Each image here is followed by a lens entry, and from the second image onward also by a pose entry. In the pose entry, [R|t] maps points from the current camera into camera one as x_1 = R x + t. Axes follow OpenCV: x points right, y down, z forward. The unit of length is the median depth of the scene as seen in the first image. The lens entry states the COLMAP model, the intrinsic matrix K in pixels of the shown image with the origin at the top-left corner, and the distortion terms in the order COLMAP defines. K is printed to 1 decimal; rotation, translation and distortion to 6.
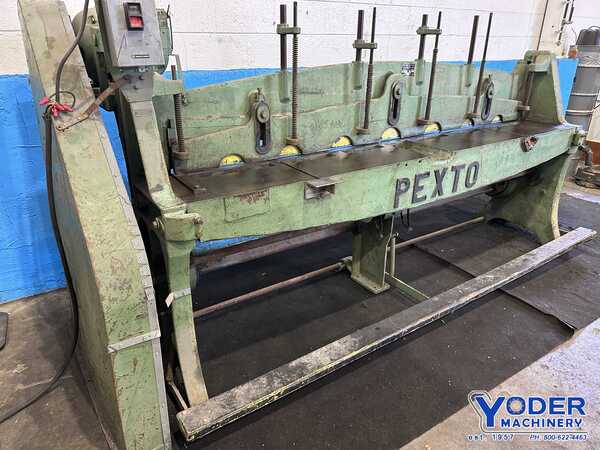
lens RADIAL K [[414.5, 0, 300.0], [0, 414.5, 225.0], [0, 0, 1]] dist [0.073334, -0.090255]
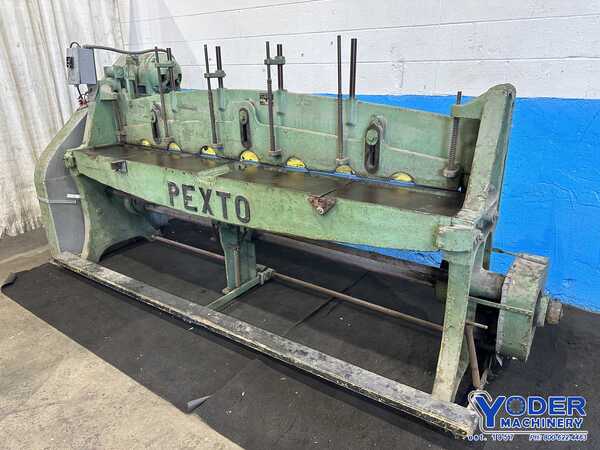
lens RADIAL K [[414.5, 0, 300.0], [0, 414.5, 225.0], [0, 0, 1]] dist [0.073334, -0.090255]
pose [[0.385754, 0.320529, -0.865133, 1.385779], [-0.355507, 0.916940, 0.181207, -0.327949], [0.851357, 0.237659, 0.467664, 0.726286]]
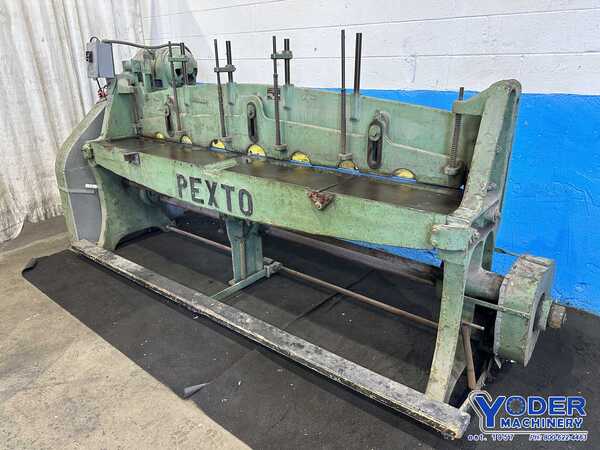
lens RADIAL K [[414.5, 0, 300.0], [0, 414.5, 225.0], [0, 0, 1]] dist [0.073334, -0.090255]
pose [[0.319478, 0.340557, -0.884282, 1.413631], [-0.367006, 0.904823, 0.215874, -0.350680], [0.873636, 0.255570, 0.414057, 0.778294]]
